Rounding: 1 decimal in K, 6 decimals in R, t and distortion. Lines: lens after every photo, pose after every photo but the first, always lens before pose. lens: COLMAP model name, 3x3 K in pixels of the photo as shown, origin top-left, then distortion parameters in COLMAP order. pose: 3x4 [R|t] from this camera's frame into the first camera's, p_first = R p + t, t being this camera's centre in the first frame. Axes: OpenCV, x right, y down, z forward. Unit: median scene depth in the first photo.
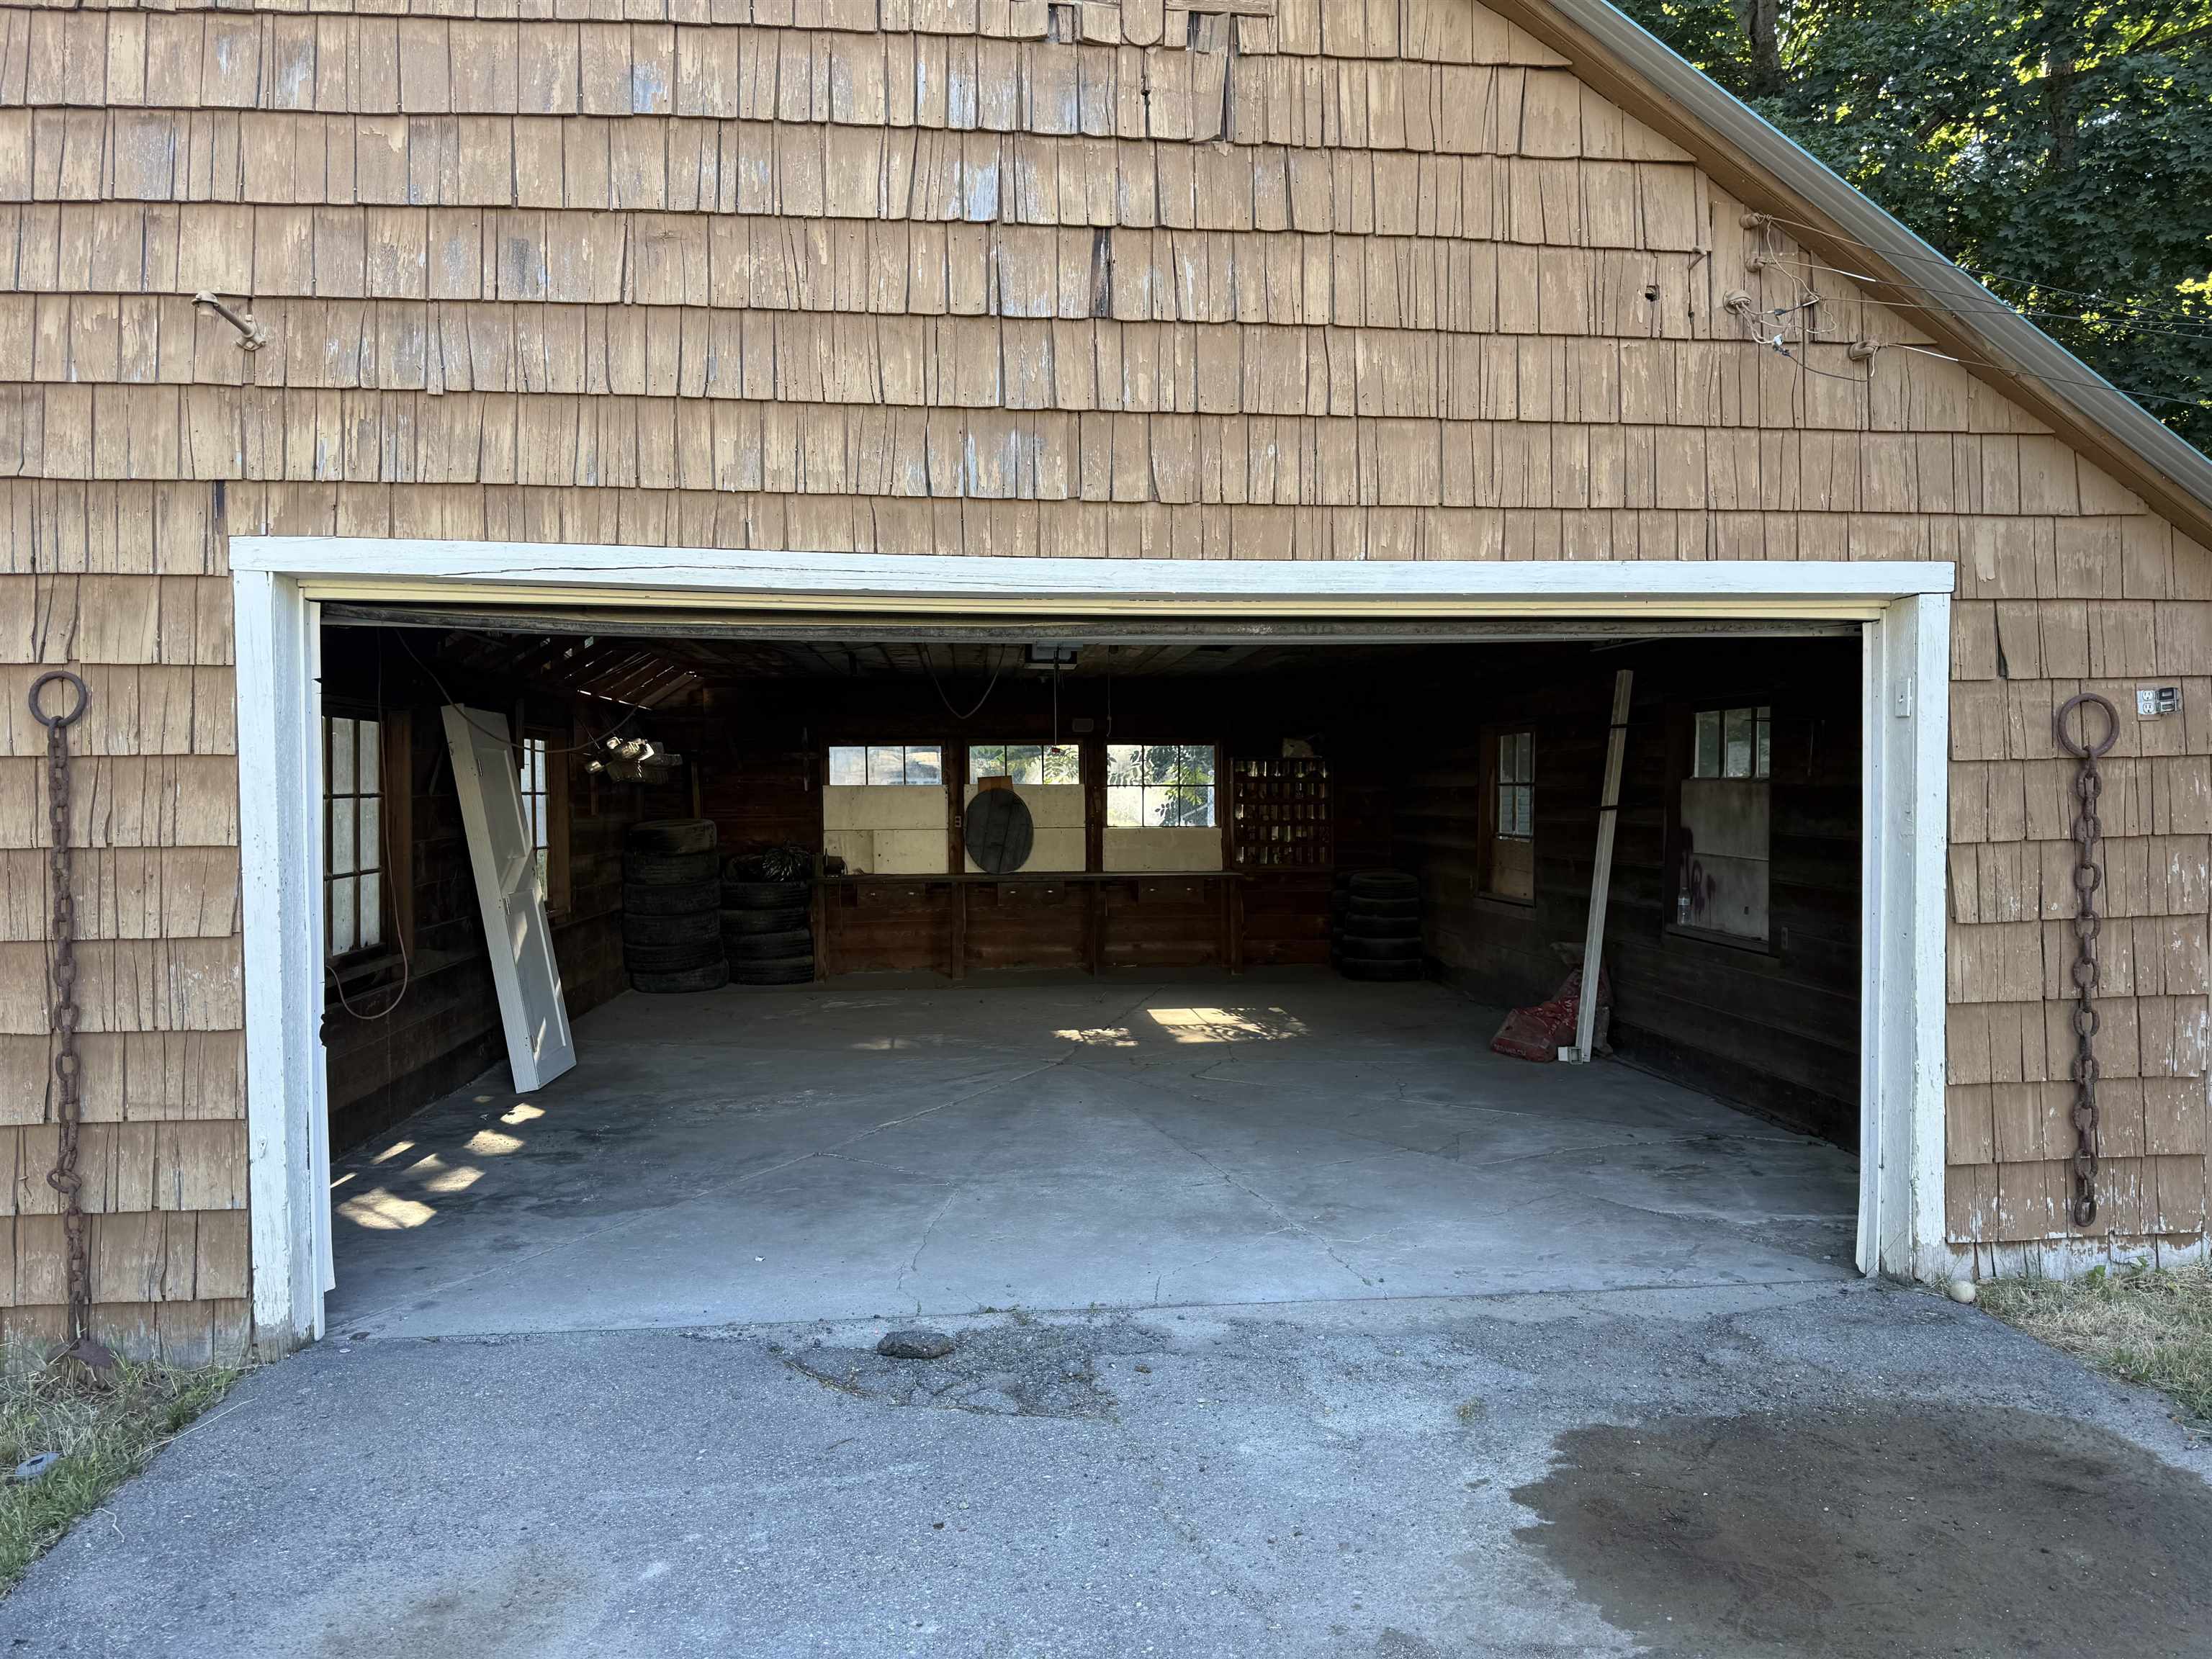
lens RADIAL K [[1563.4, 0, 1106.0], [0, 1563.4, 829.5], [0, 0, 1]] dist [0.078059, -0.074526]
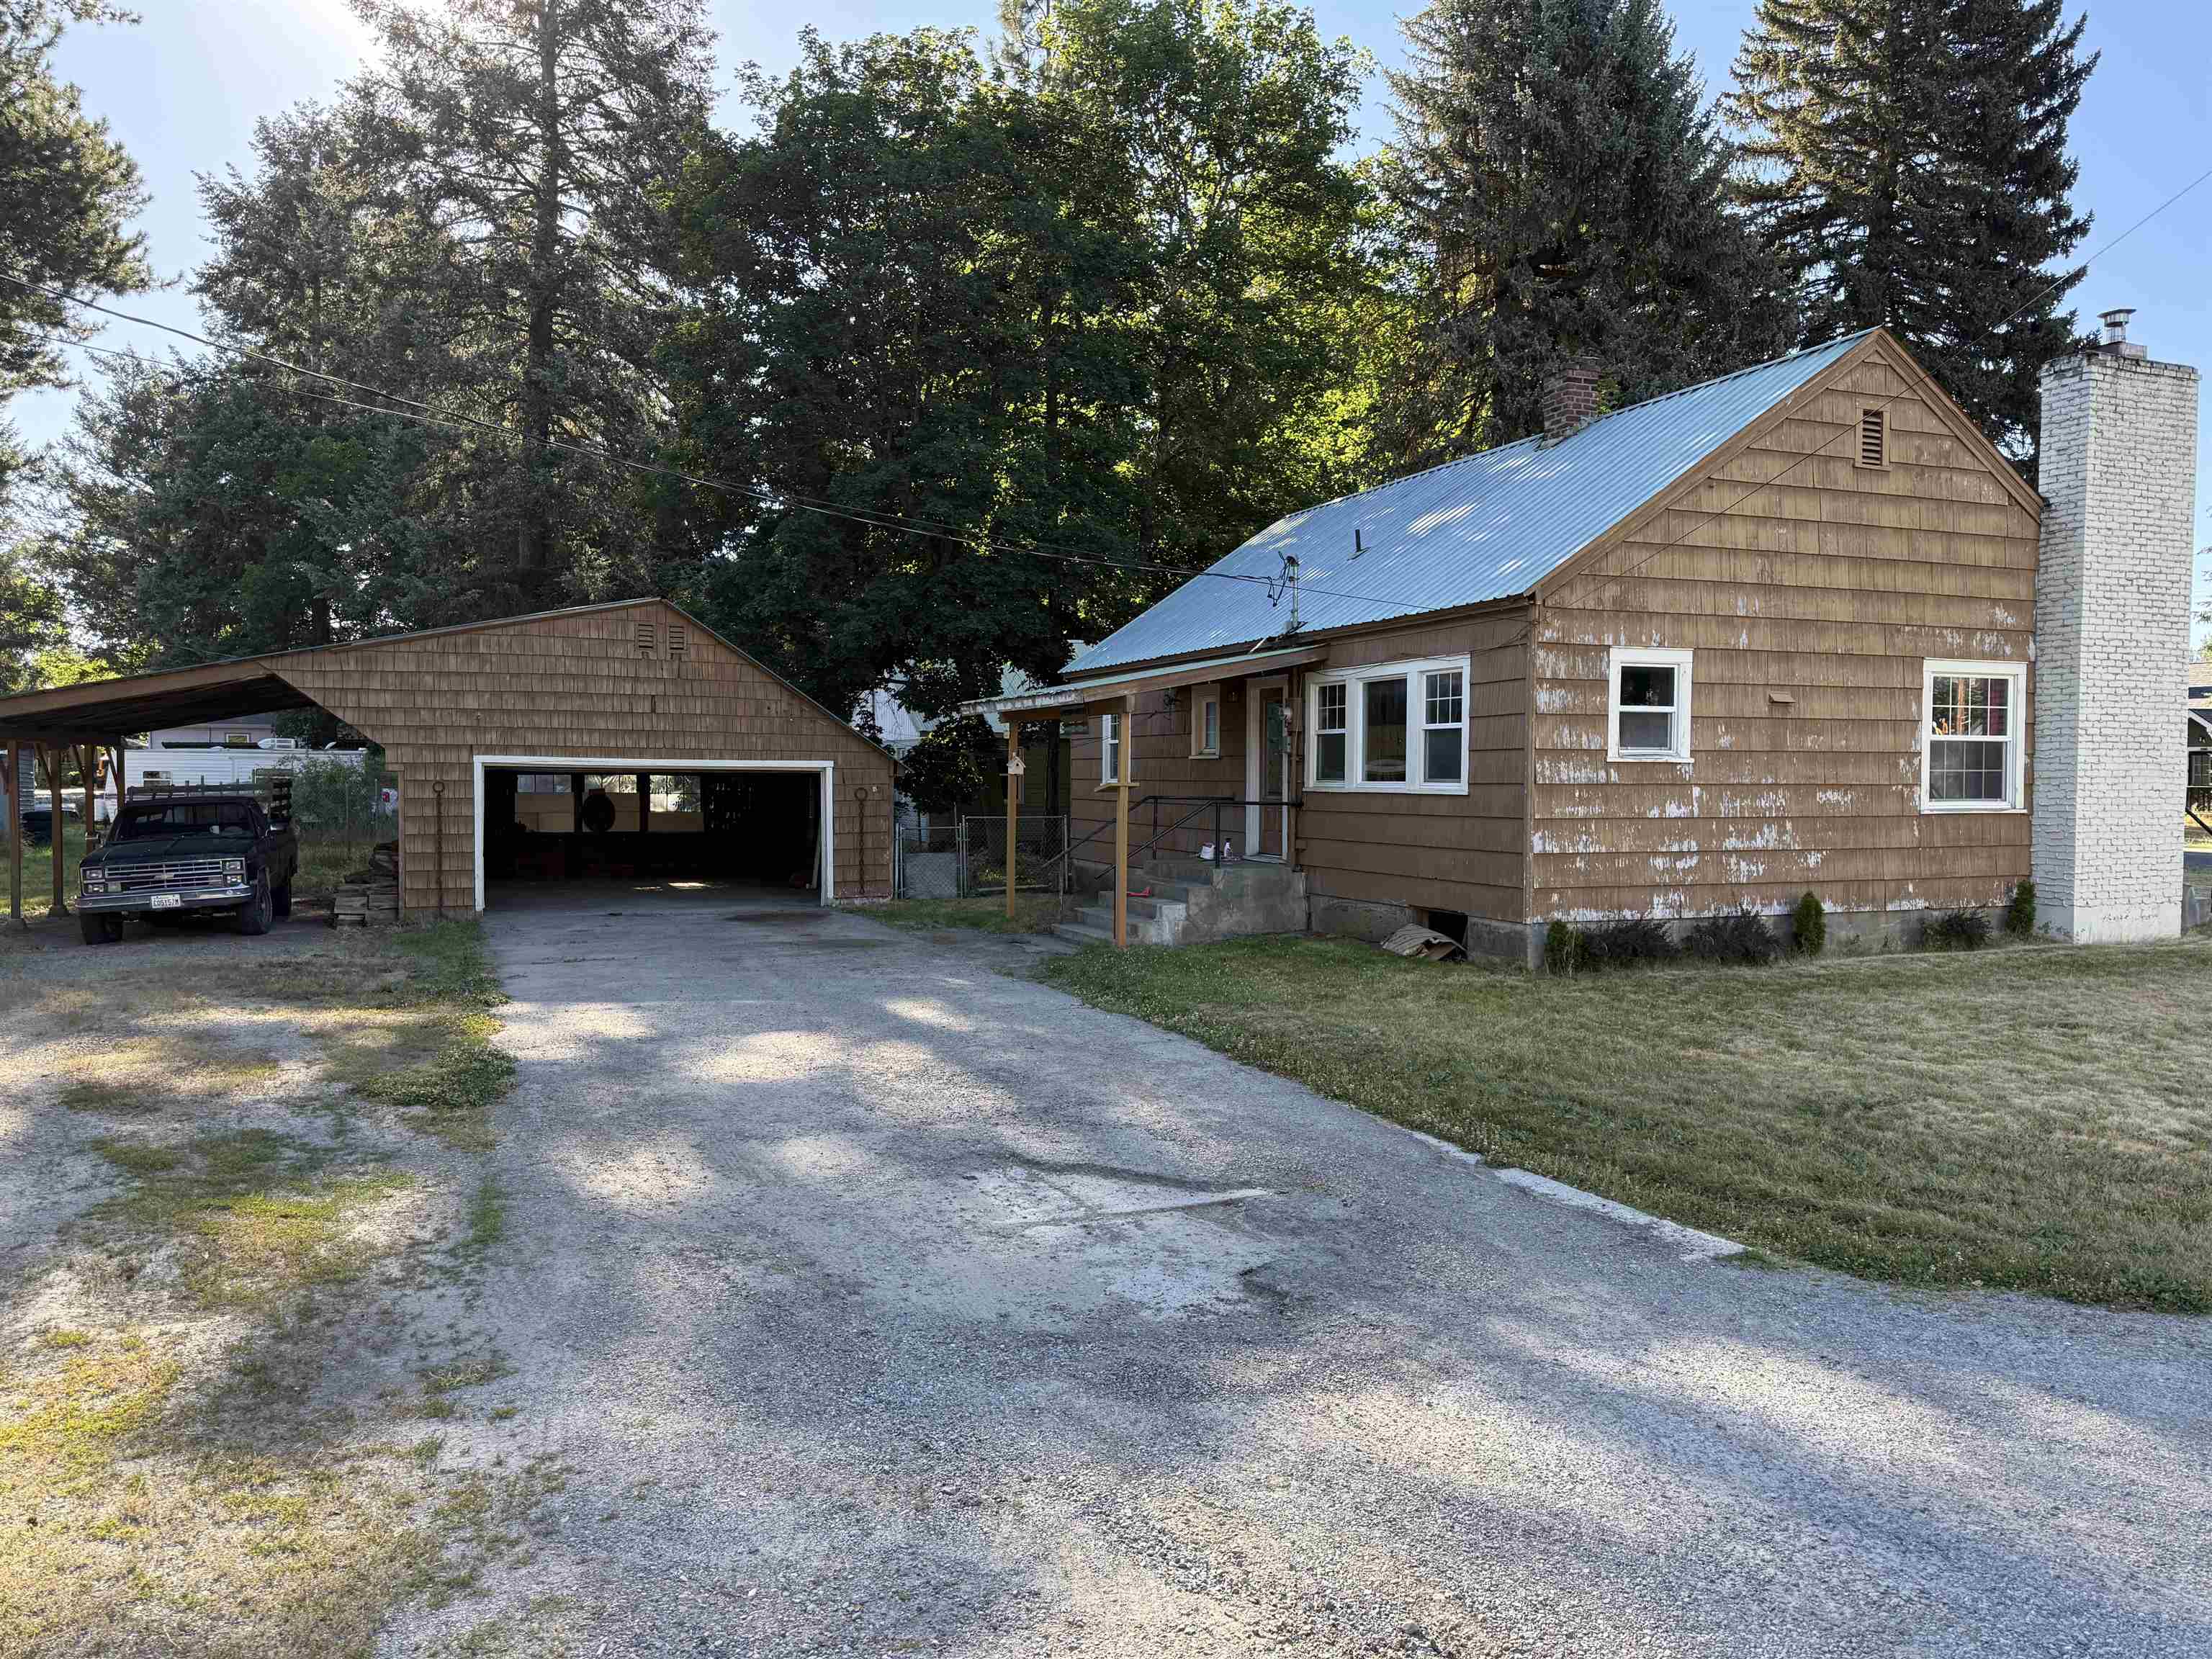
lens RADIAL K [[1541.9, 0, 1123.2], [0, 1541.9, 836.4], [0, 0, 1]] dist [0.066962, -0.057380]
pose [[0.954734, -0.000377, 0.297459, -0.042875], [-0.004257, 0.999879, 0.014930, -0.007194], [-0.297429, -0.015521, 0.954618, -4.360099]]
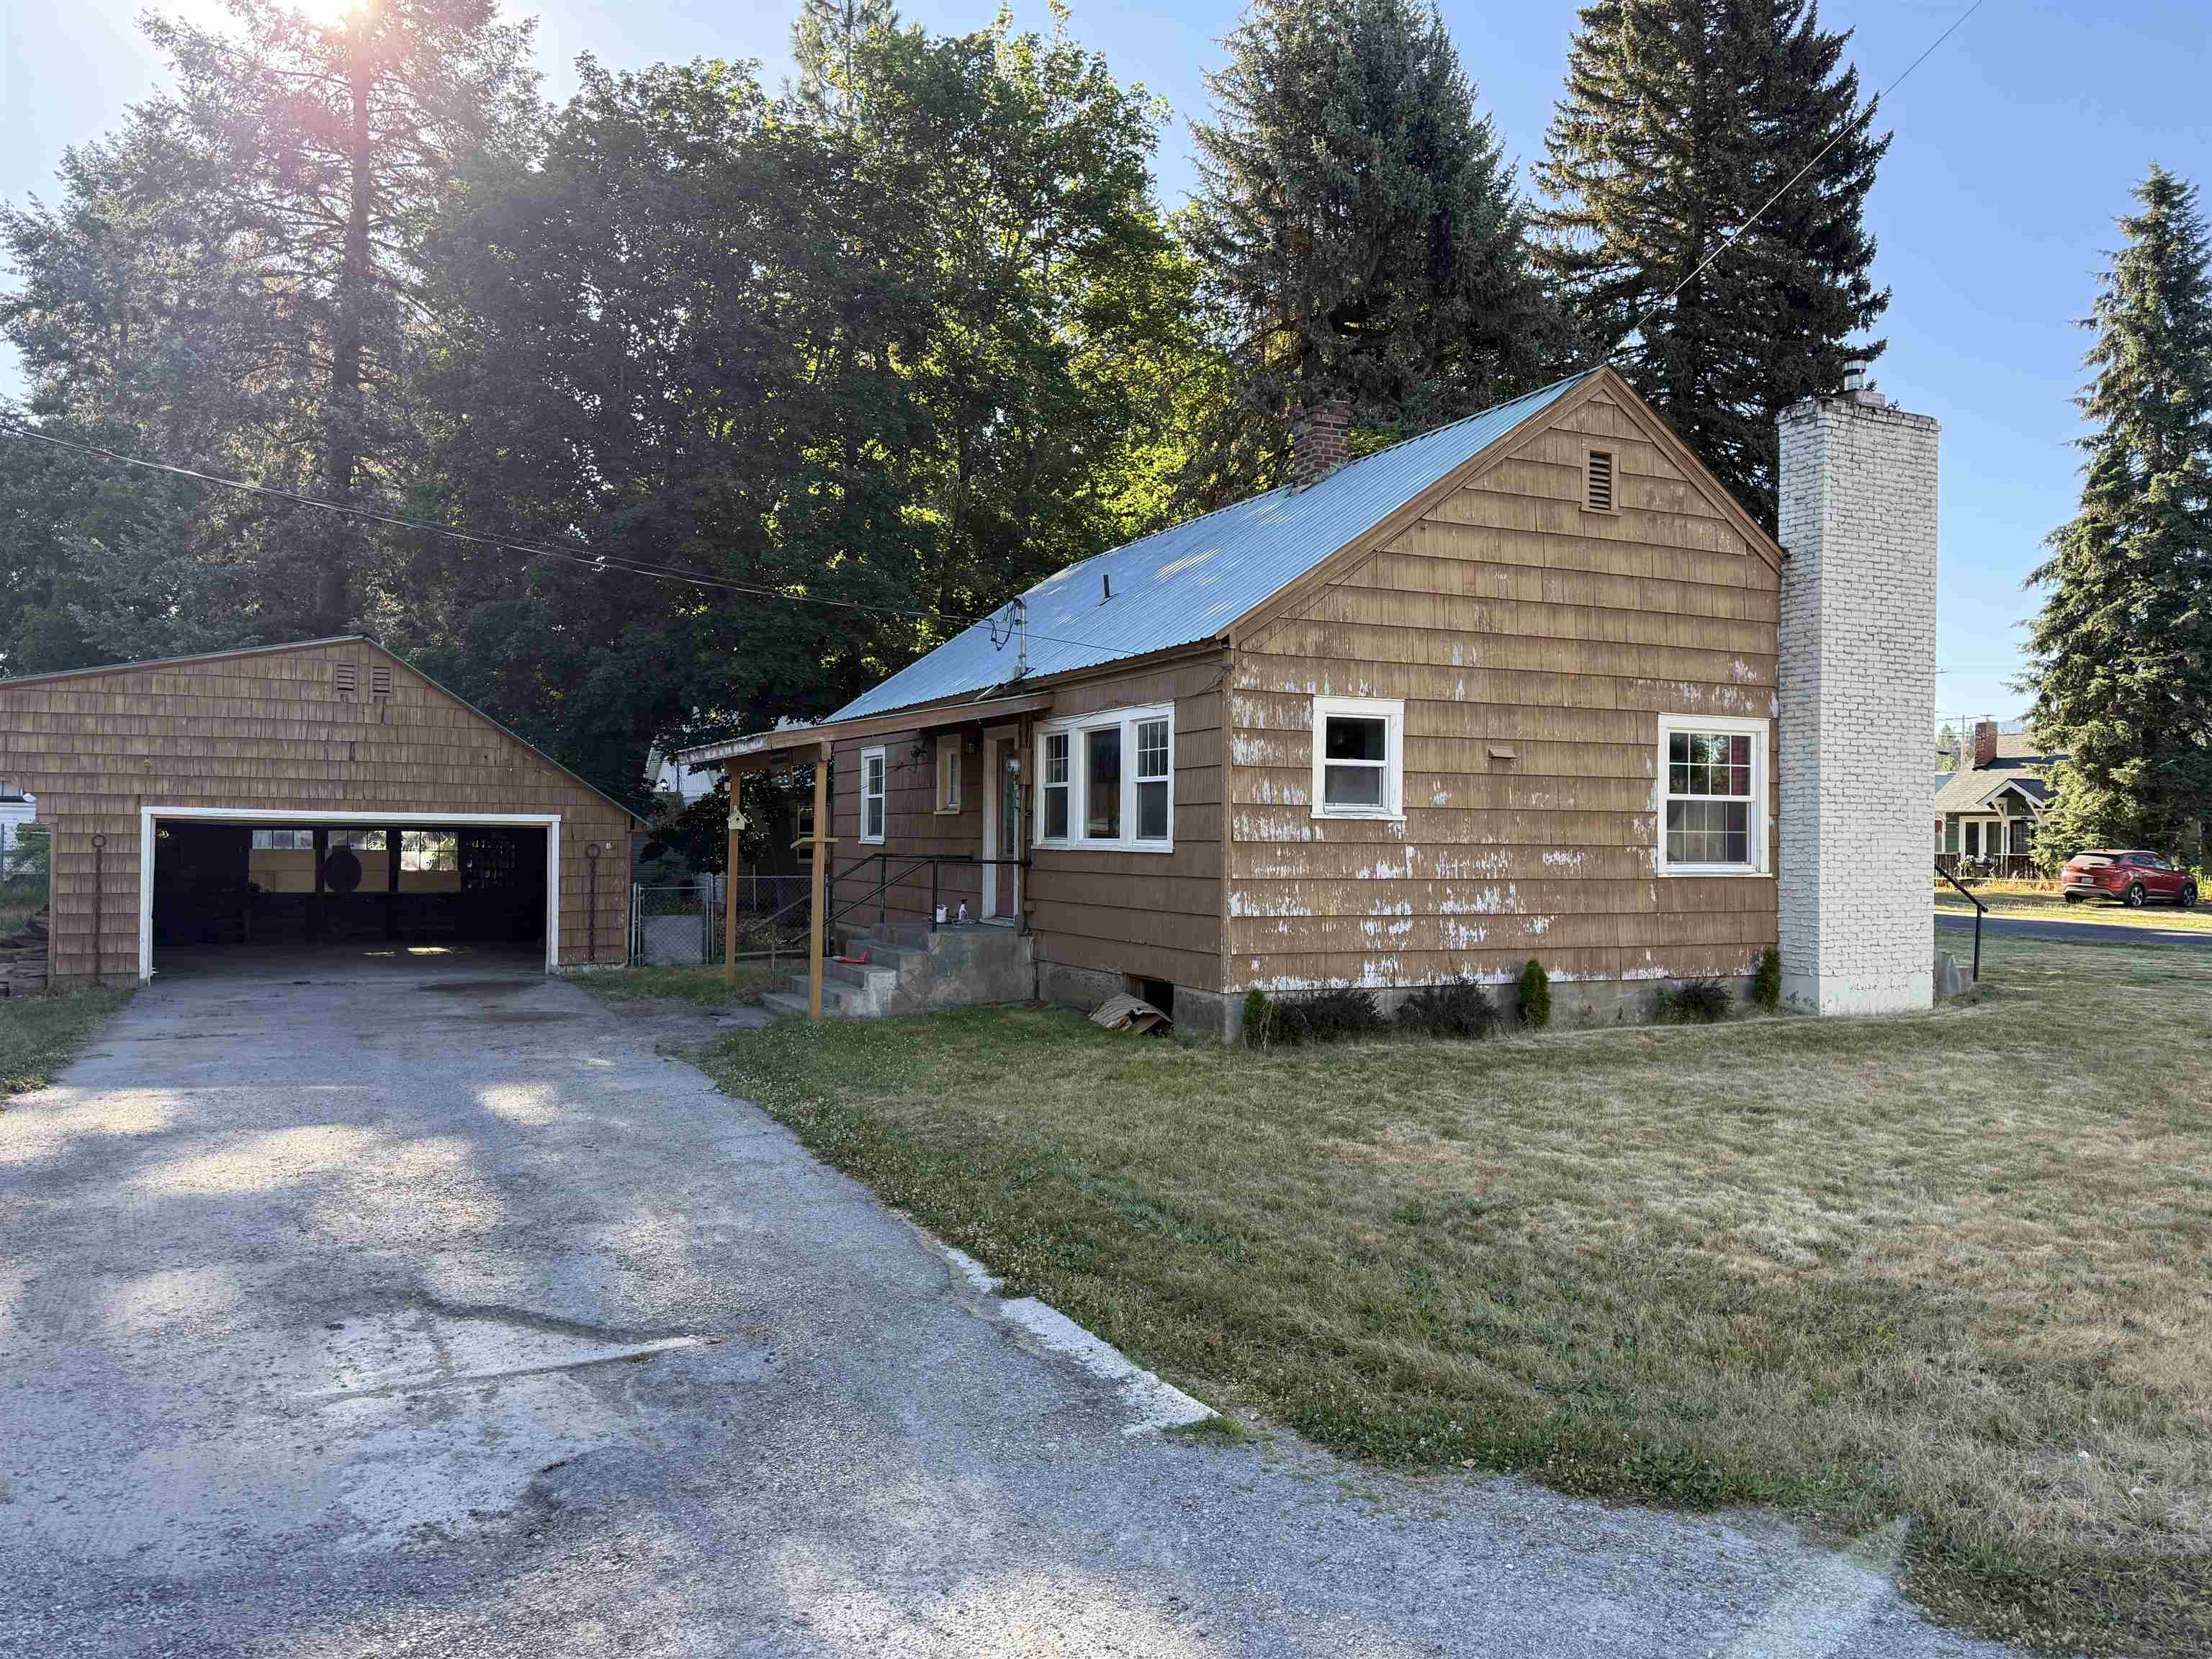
lens RADIAL K [[1541.0, 0, 1106.0], [0, 1541.0, 829.5], [0, 0, 1]] dist [0.107136, -0.136991]
pose [[0.934651, 0.019266, 0.355044, 0.444840], [-0.008945, 0.999489, -0.030686, -0.001810], [-0.355454, 0.025505, 0.934346, -4.216132]]
